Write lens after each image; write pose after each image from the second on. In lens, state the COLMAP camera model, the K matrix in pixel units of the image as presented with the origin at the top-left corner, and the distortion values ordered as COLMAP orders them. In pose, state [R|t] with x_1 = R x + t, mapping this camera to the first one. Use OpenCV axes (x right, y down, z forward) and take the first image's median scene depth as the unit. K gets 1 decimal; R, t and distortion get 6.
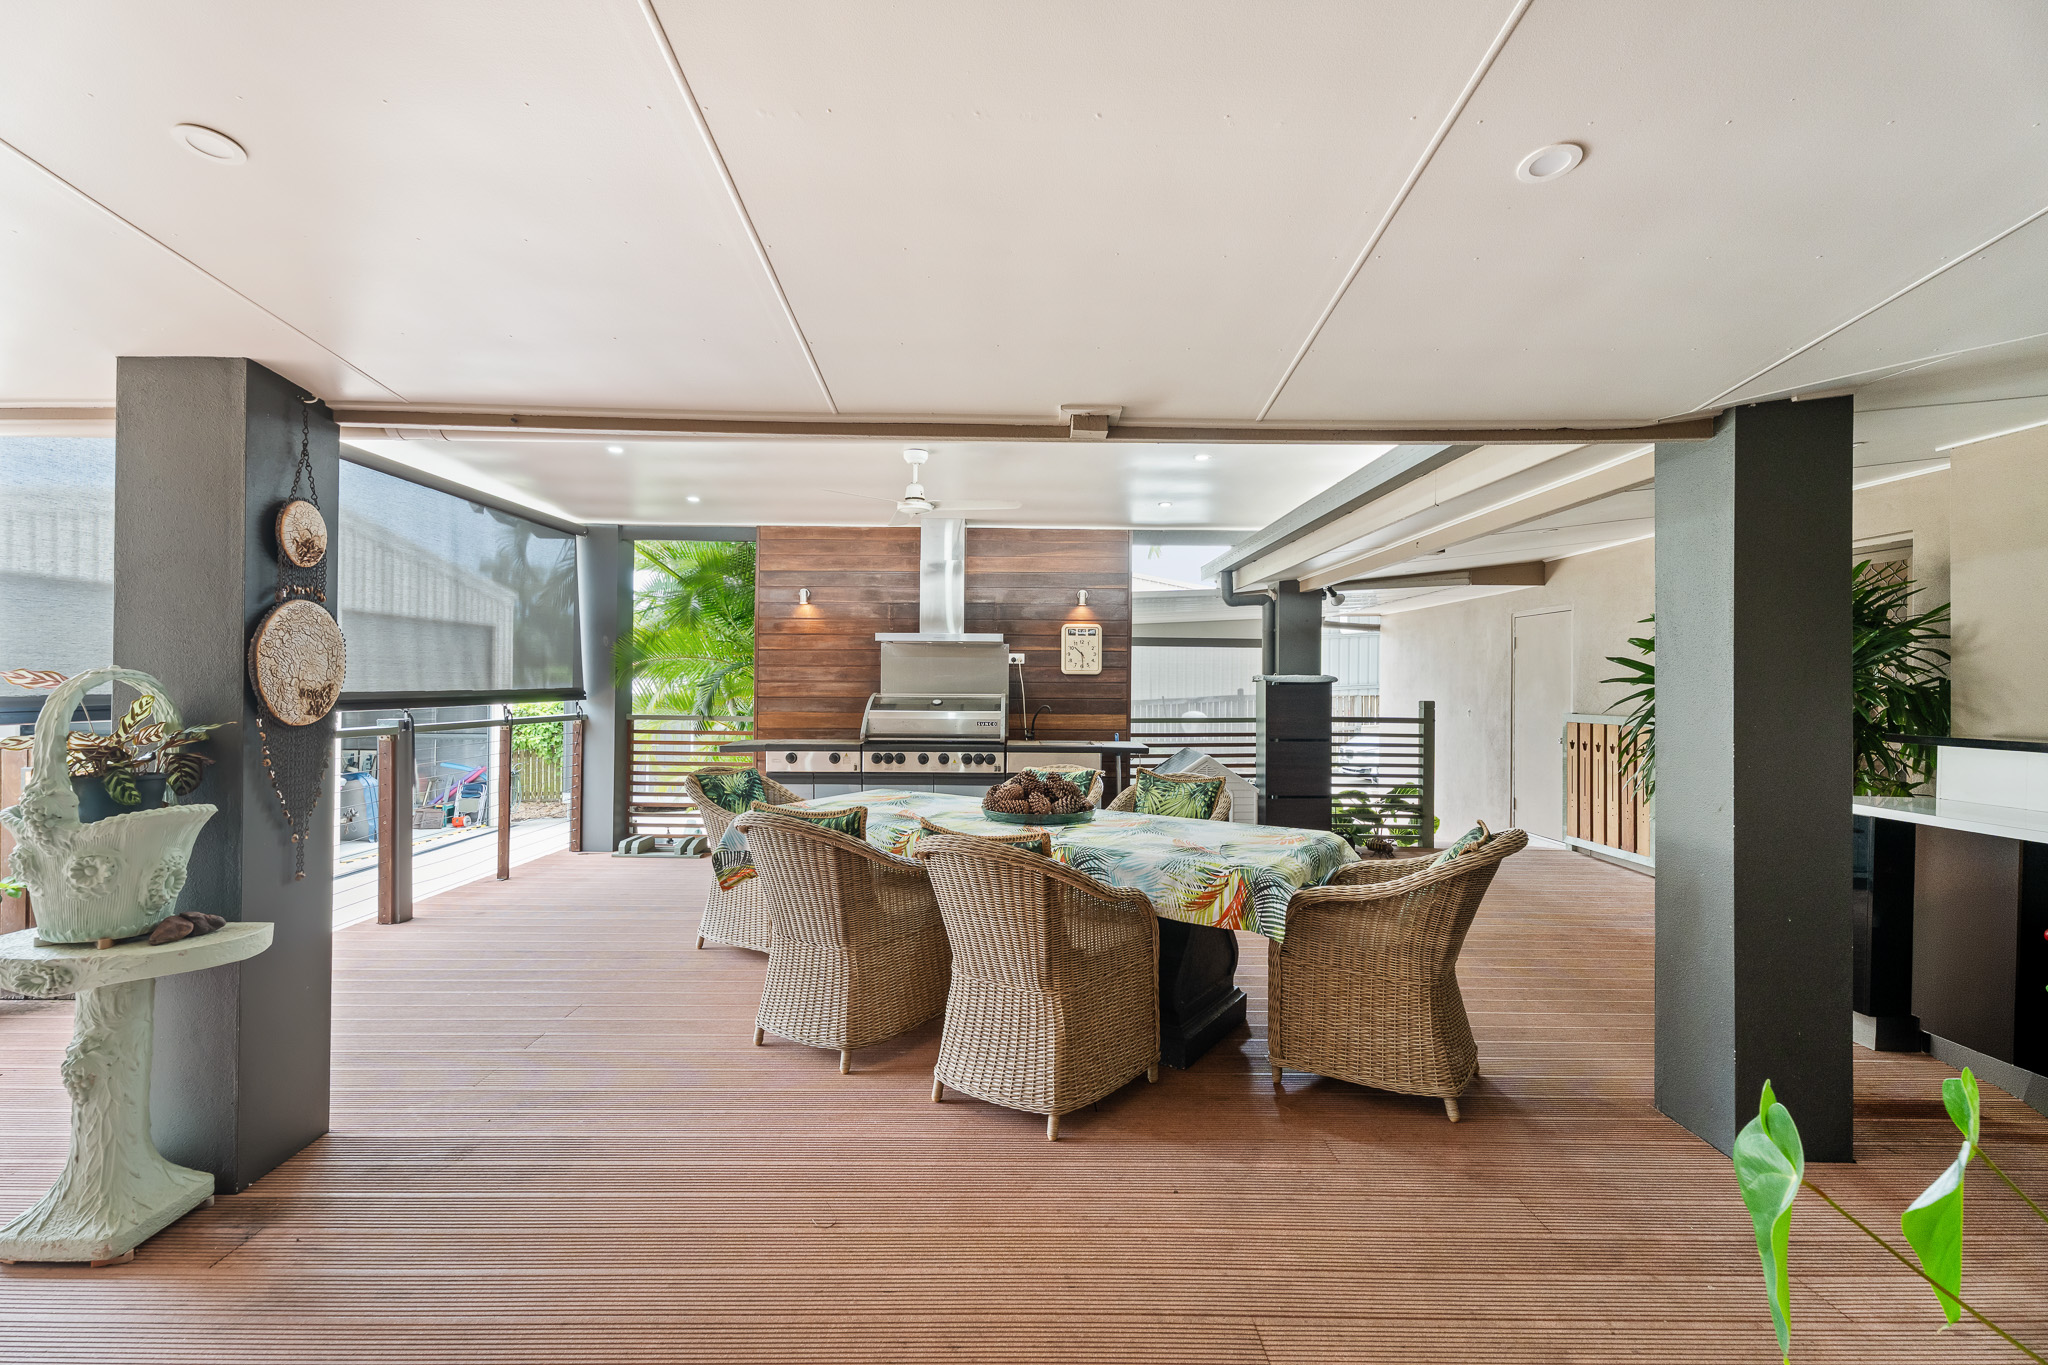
lens RADIAL K [[904.8, 0, 1023.8], [0, 904.8, 679.5], [0, 0, 1]] dist [-0.006016, -0.000509]
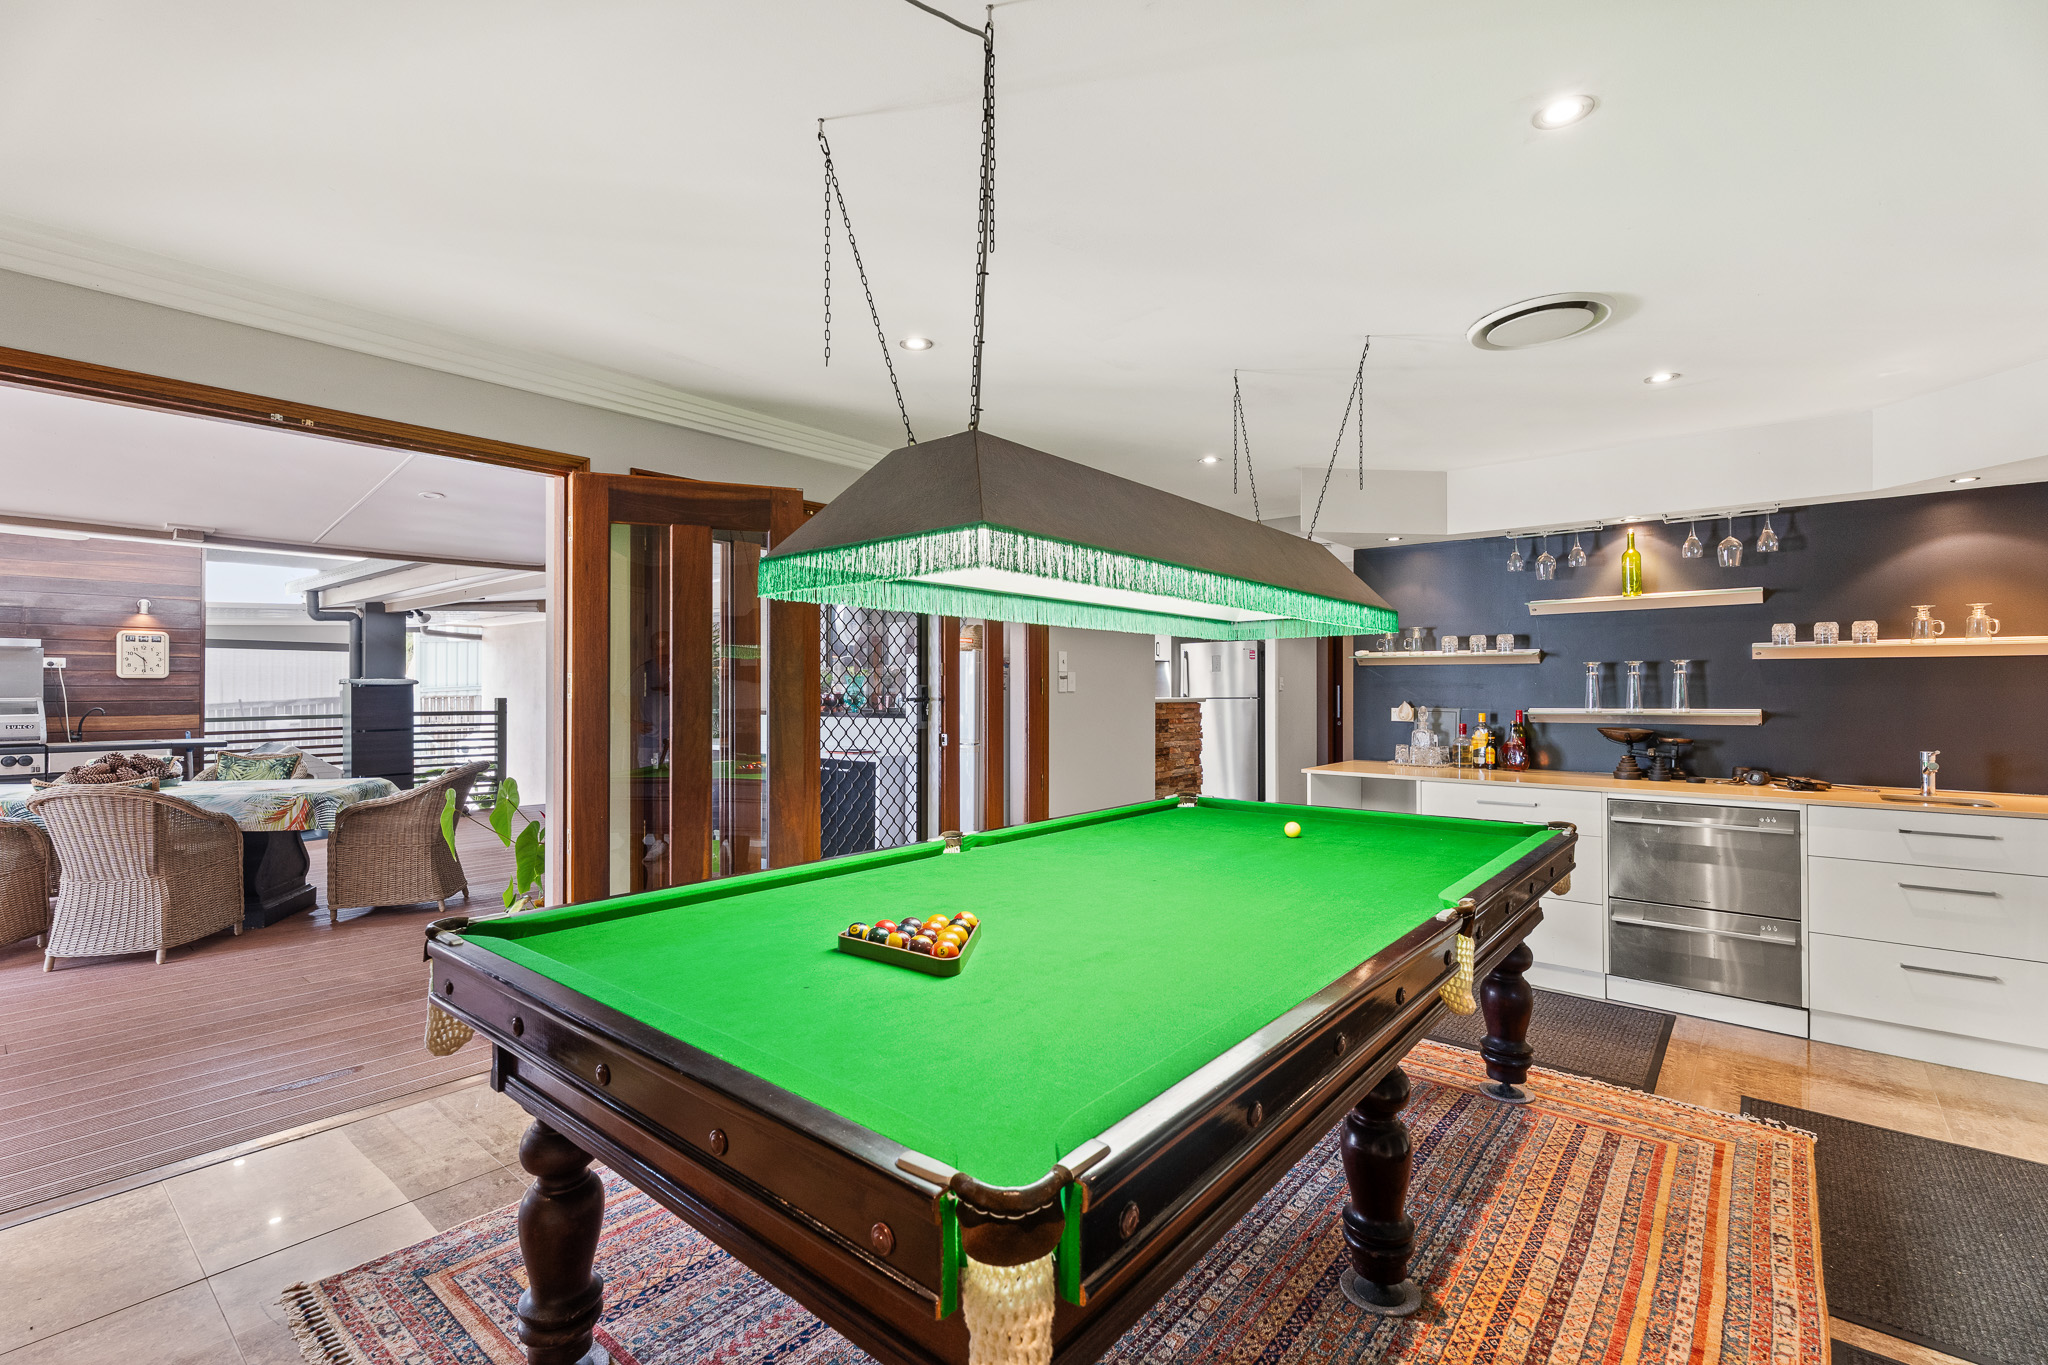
lens RADIAL K [[904.8, 0, 1037.9], [0, 904.8, 677.6], [0, 0, 1]] dist [-0.006016, -0.000509]
pose [[0.637325, -0.000172, 0.770595, -0.082711], [0.001568, 0.999998, -0.001073, -0.003714], [-0.770593, 0.001892, 0.637324, -0.502285]]
